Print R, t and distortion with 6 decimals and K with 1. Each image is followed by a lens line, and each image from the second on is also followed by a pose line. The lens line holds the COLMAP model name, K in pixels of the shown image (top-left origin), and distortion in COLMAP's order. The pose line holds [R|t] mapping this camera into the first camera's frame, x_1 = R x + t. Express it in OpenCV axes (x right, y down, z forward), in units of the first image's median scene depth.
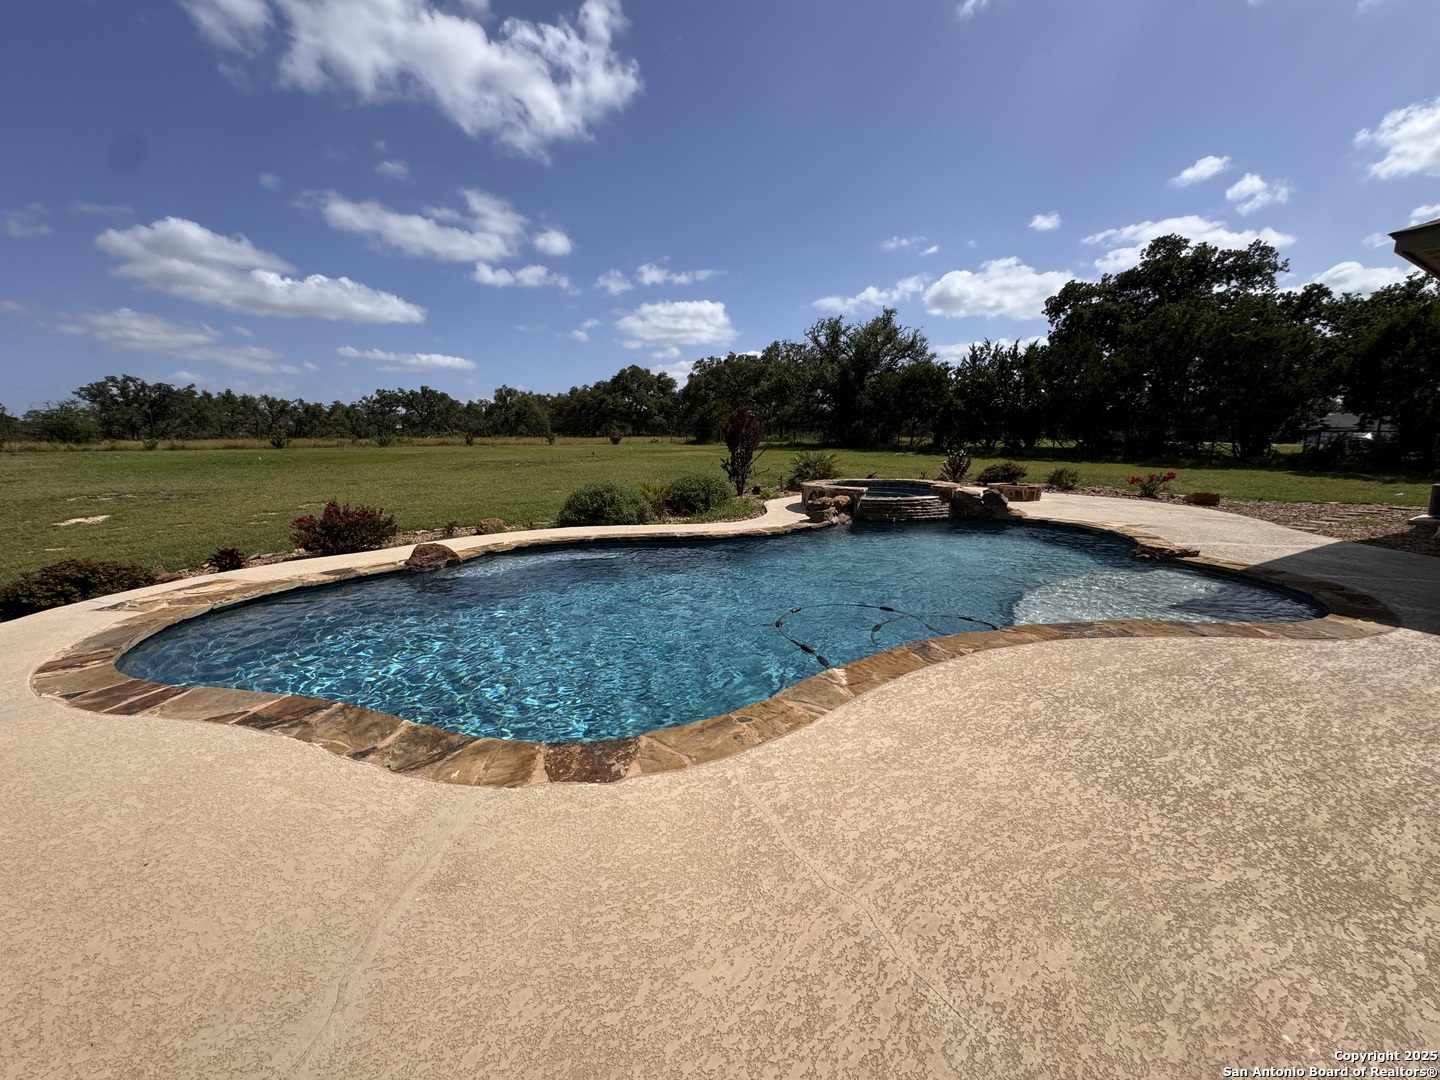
lens RADIAL K [[571.6, 0, 713.9], [0, 571.6, 541.7], [0, 0, 1]] dist [-0.002599, -0.000301]
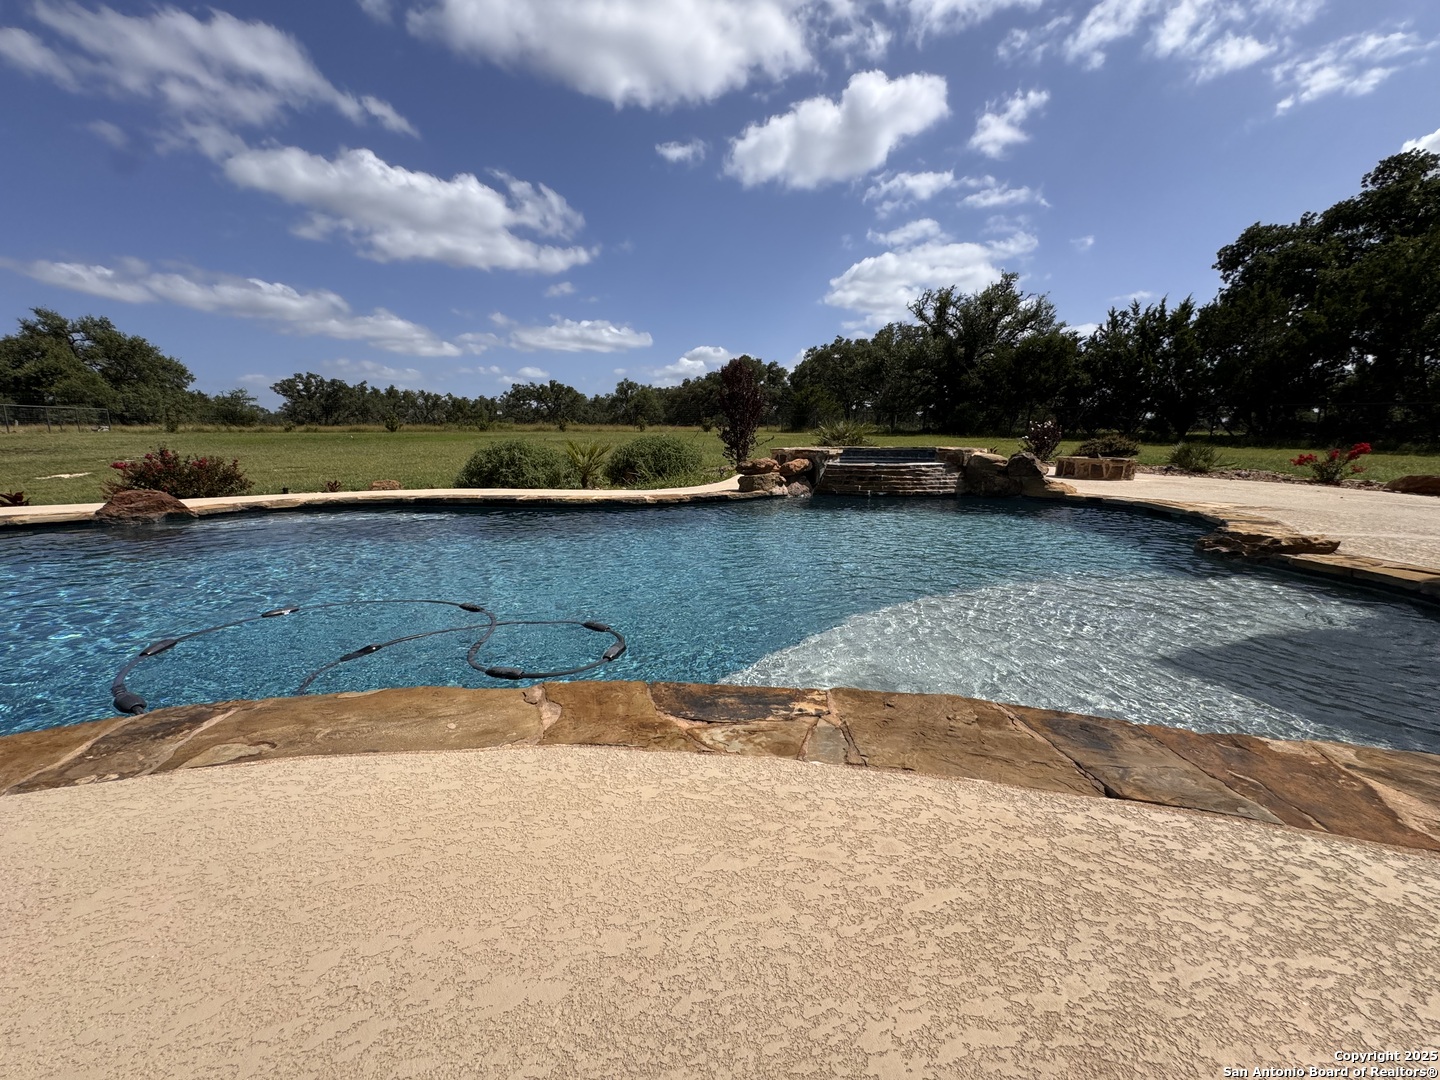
lens RADIAL K [[571.6, 0, 717.6], [0, 571.6, 540.8], [0, 0, 1]] dist [-0.002599, -0.000301]
pose [[0.978191, 0.043390, -0.203123, 0.072716], [-0.042117, 0.999057, 0.010585, 0.005386], [0.203391, -0.001799, 0.979096, 0.070468]]
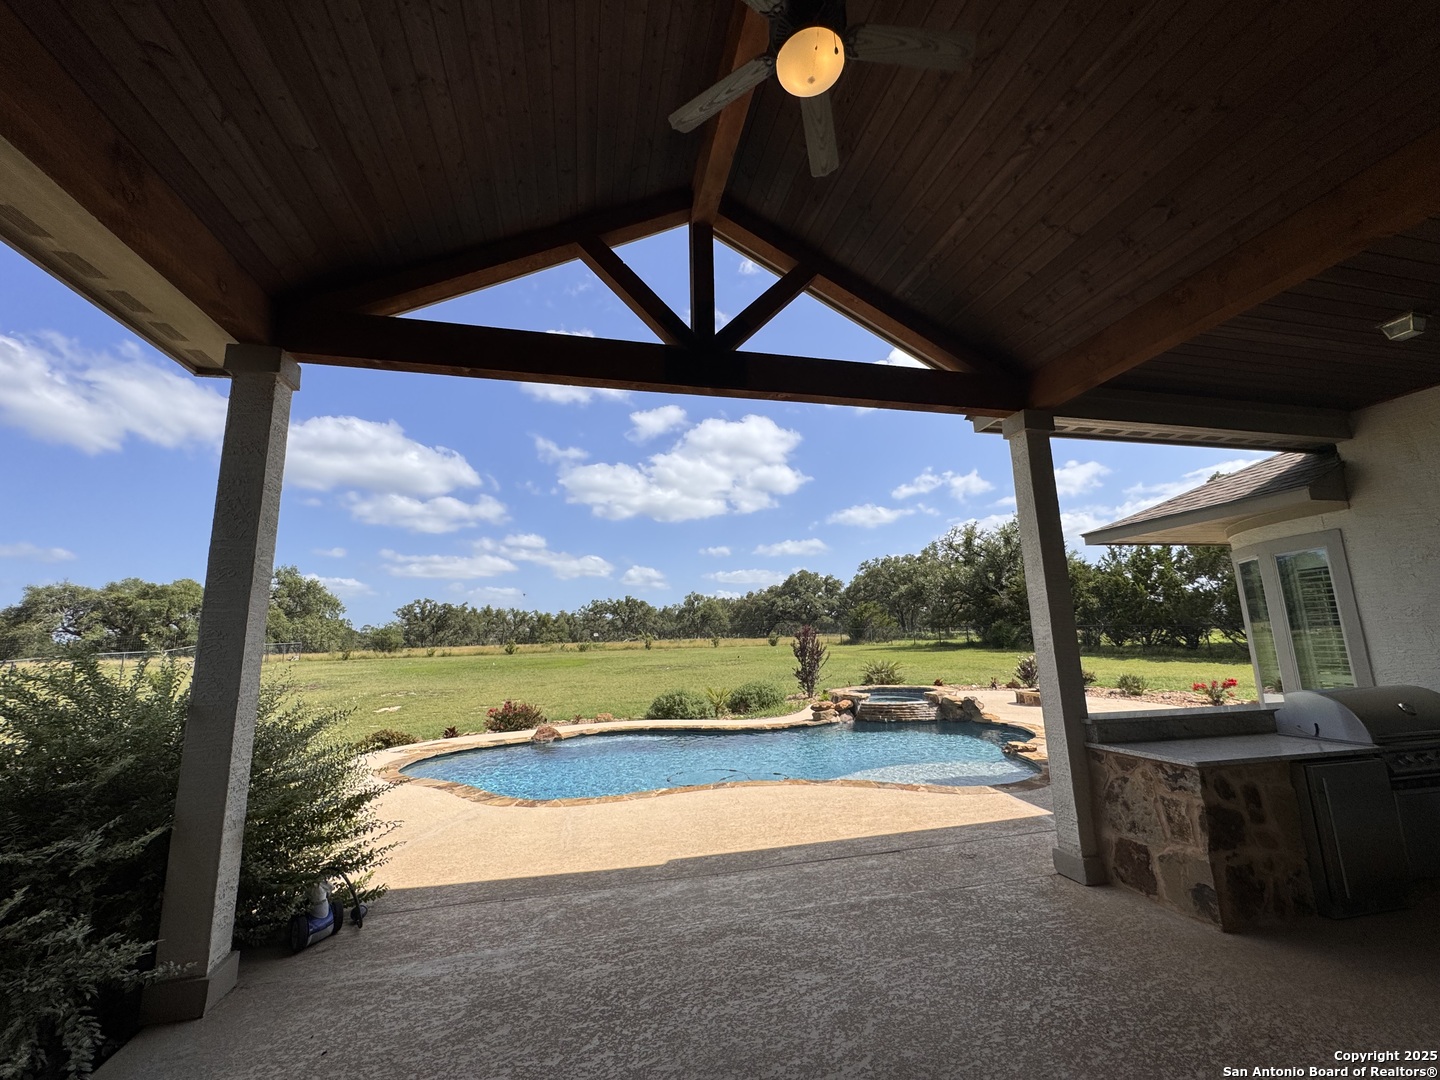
lens RADIAL K [[571.6, 0, 715.2], [0, 571.6, 541.8], [0, 0, 1]] dist [-0.002599, -0.000301]
pose [[0.949672, -0.071283, -0.305029, 0.096766], [-0.034455, 0.944084, -0.327898, 0.004194], [0.311347, 0.321906, 0.894114, -0.099133]]
